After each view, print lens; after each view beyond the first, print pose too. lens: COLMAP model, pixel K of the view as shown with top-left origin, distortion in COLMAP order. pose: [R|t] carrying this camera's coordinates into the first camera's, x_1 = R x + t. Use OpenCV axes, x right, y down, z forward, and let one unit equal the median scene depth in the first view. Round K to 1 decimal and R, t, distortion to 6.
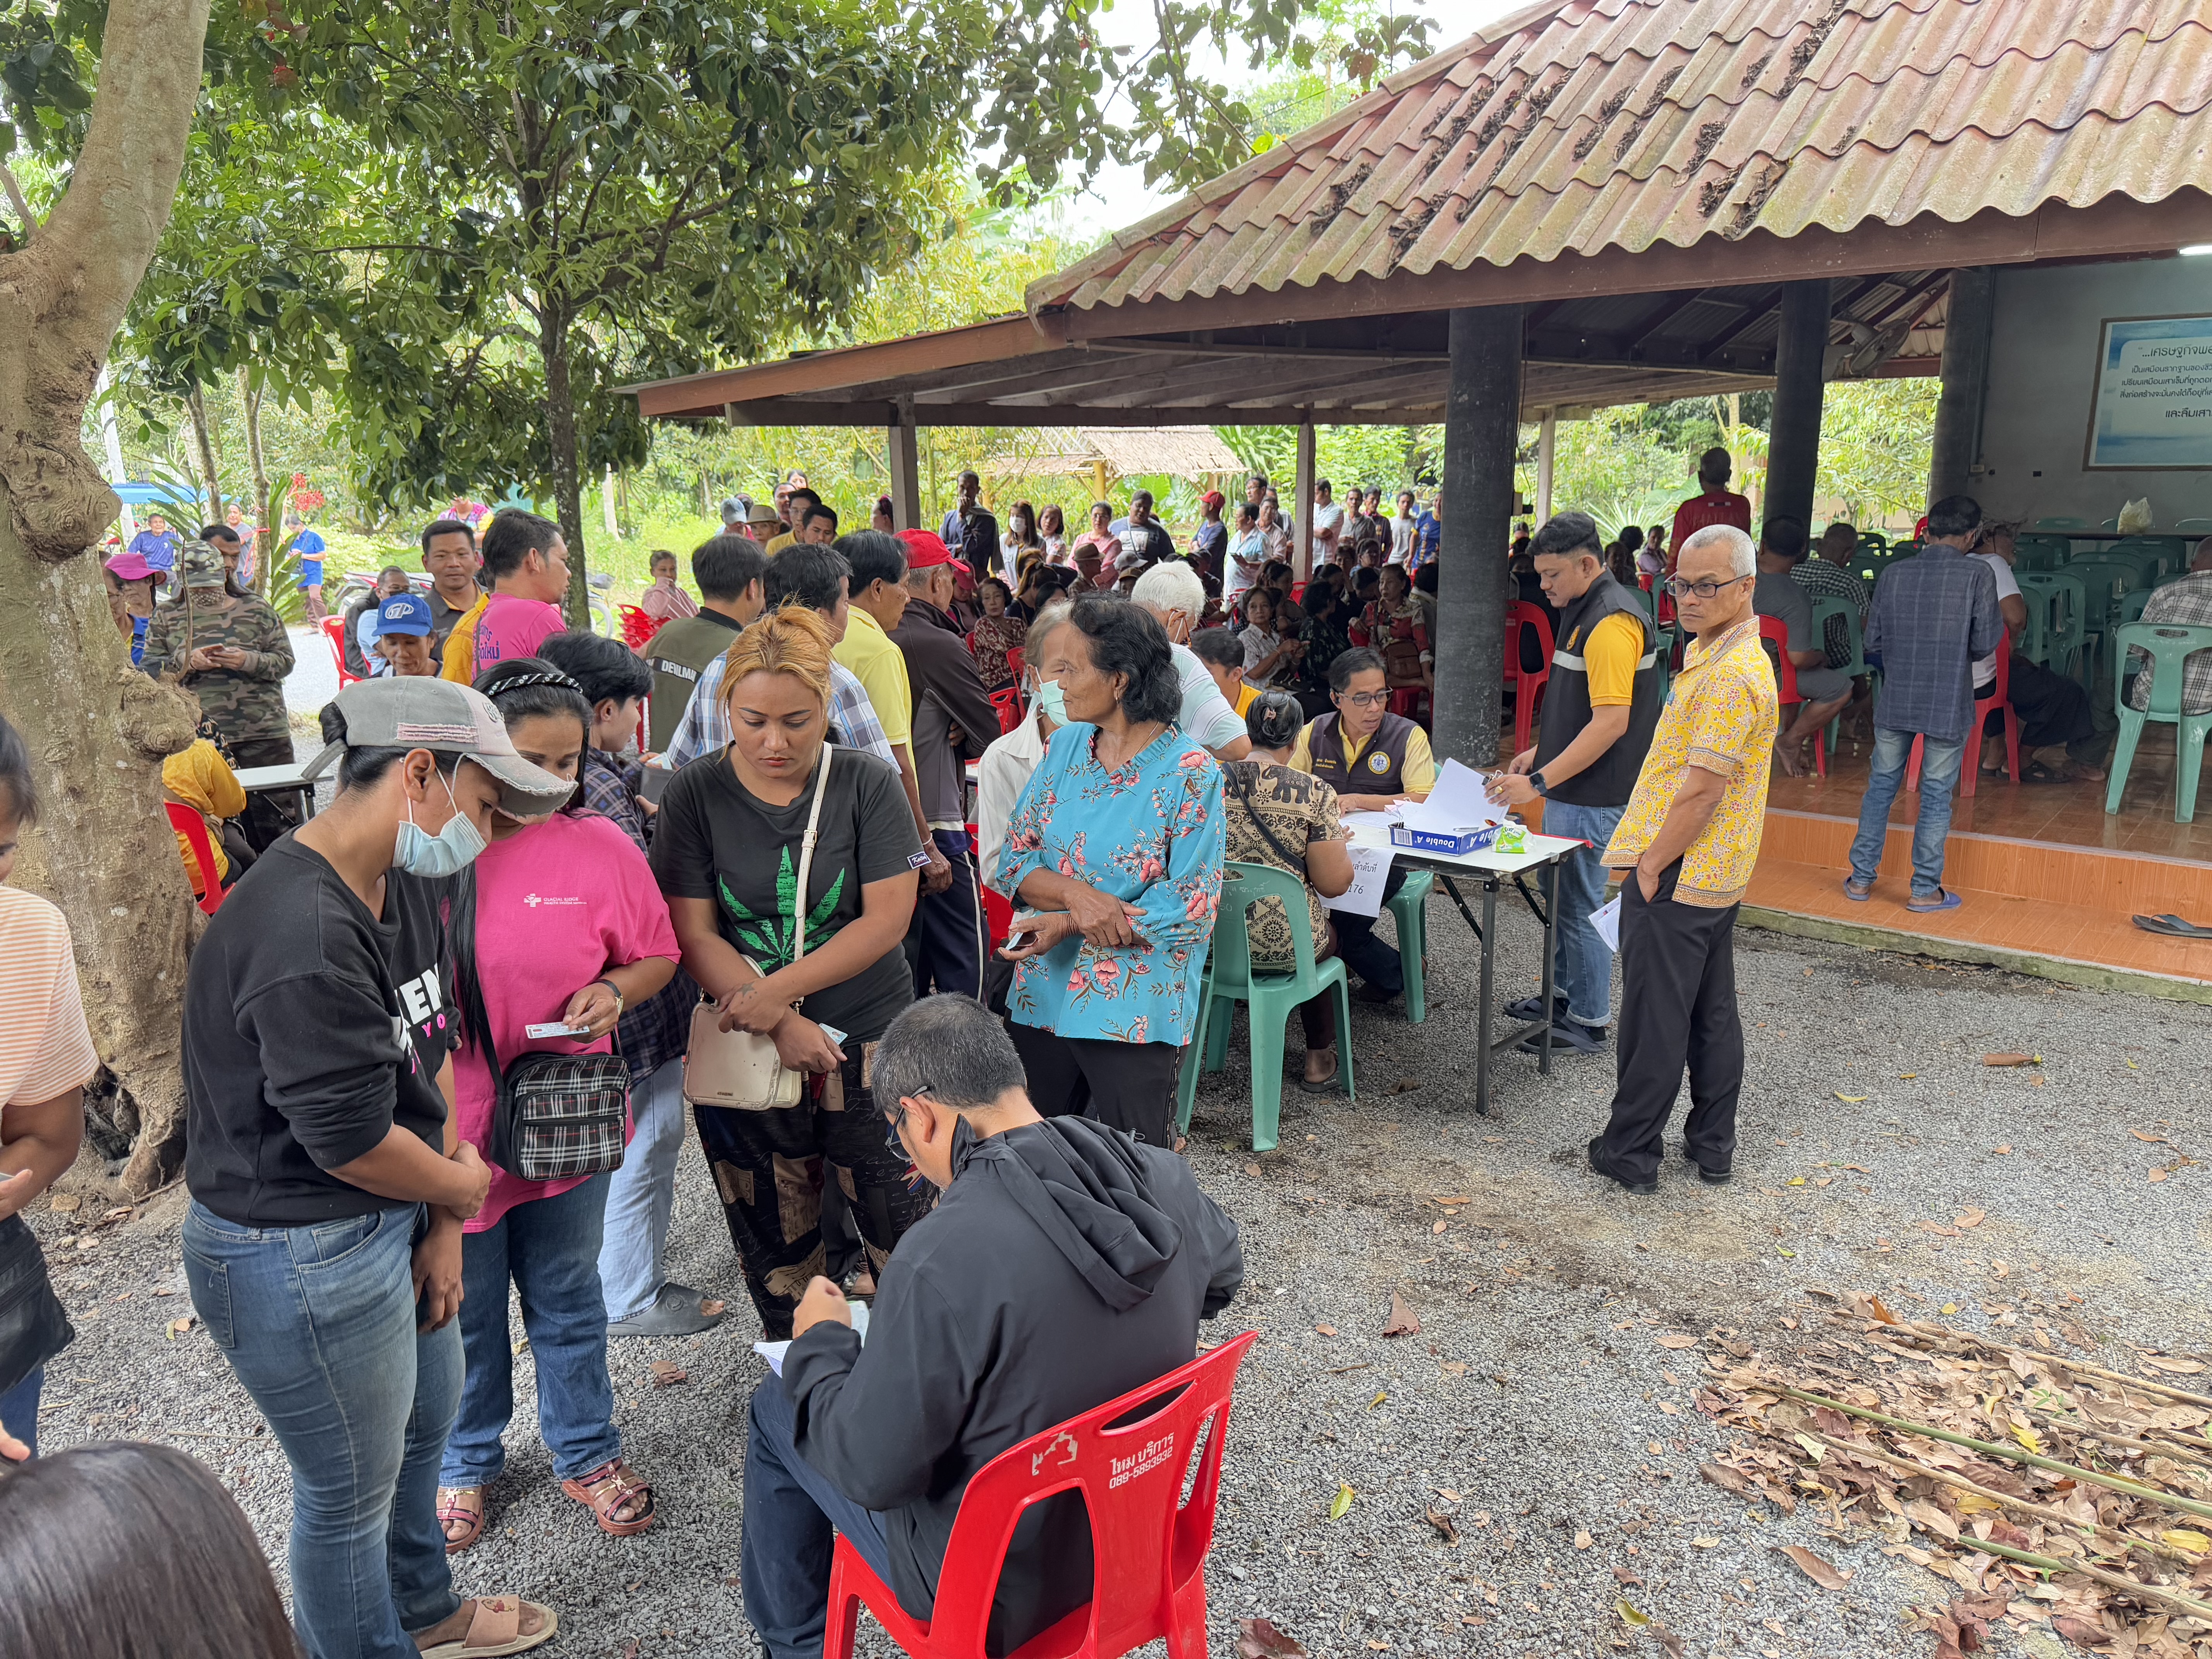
lens RADIAL K [[1573.5, 0, 1114.6], [0, 1573.5, 822.4], [0, 0, 1]] dist [0.055338, -0.057277]
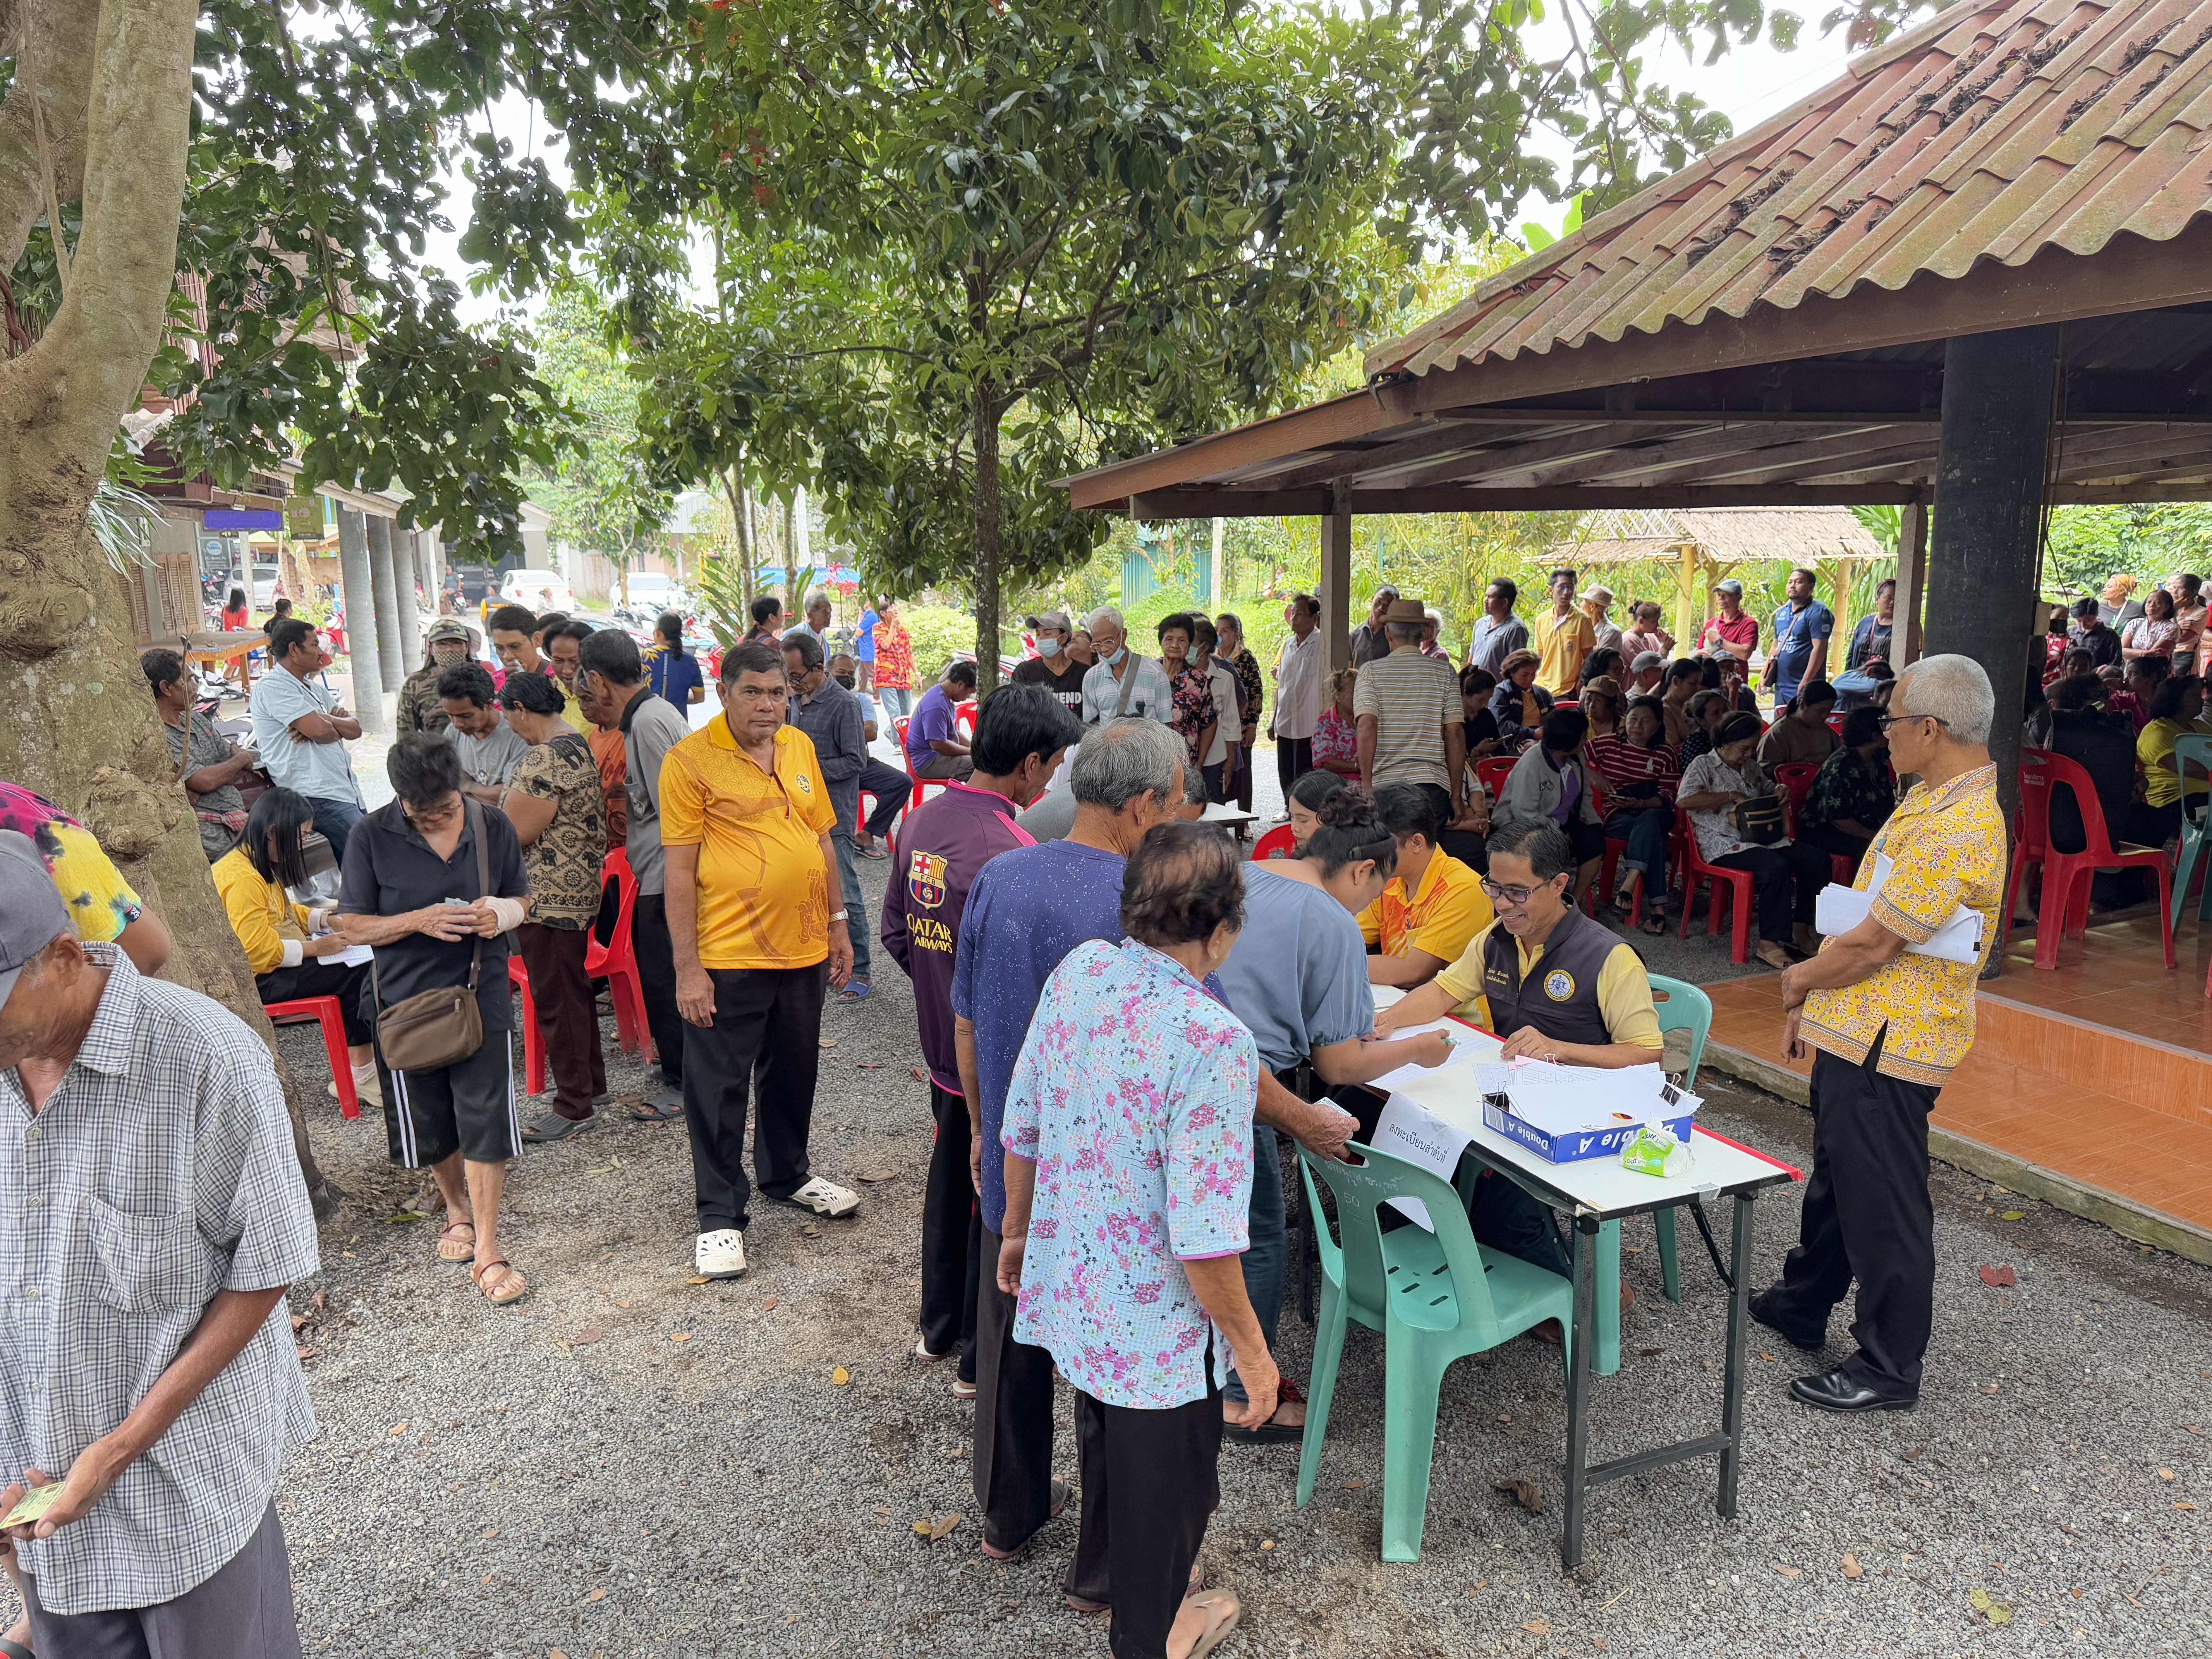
lens RADIAL K [[1585.7, 0, 1100.5], [0, 1585.7, 824.2], [0, 0, 1]] dist [0.113320, -0.133996]
pose [[0.902834, 0.077532, -0.422942, 0.171786], [-0.098833, 0.994692, -0.028631, -0.042239], [0.418477, 0.067649, 0.905704, 0.153264]]
